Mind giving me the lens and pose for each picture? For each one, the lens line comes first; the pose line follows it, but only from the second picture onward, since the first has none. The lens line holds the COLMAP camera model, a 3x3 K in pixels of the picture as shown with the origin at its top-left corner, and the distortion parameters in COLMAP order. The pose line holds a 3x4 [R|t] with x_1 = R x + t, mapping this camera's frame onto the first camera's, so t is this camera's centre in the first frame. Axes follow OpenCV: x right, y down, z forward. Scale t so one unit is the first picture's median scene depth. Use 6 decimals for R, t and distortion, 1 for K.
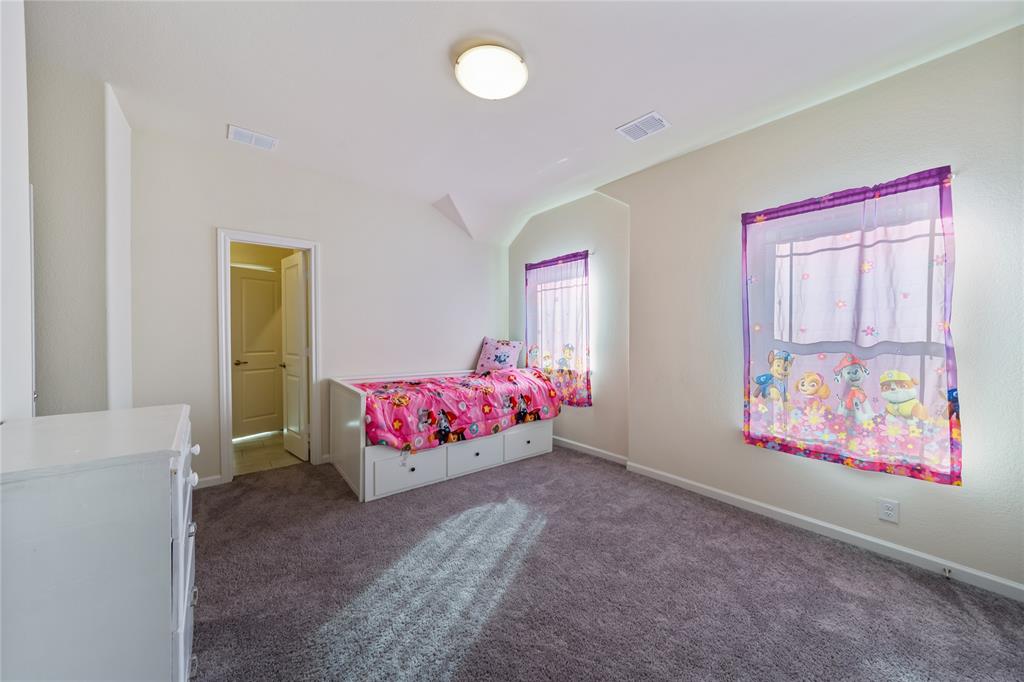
lens RADIAL K [[357.7, 0, 510.5], [0, 357.7, 338.3], [0, 0, 1]] dist [-0.007738, 0.000586]
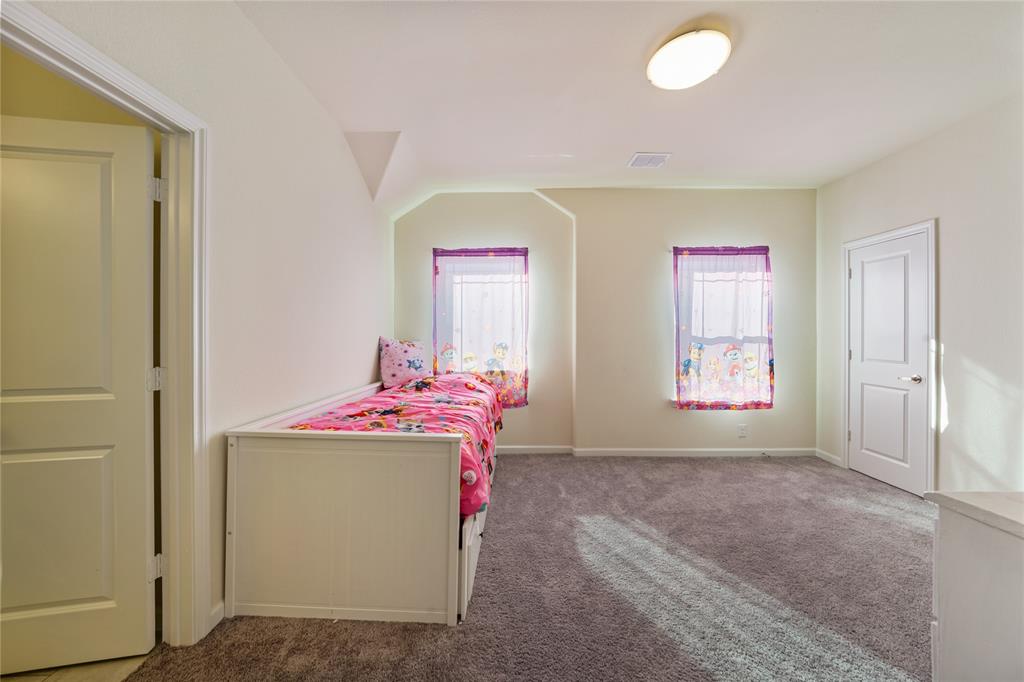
lens RADIAL K [[357.7, 0, 515.1], [0, 357.7, 332.2], [0, 0, 1]] dist [-0.007738, 0.000586]
pose [[0.641334, -0.004795, 0.767246, -0.853841], [0.011574, 0.999927, -0.003425, -0.013869], [-0.767174, 0.011077, 0.641343, 0.589010]]
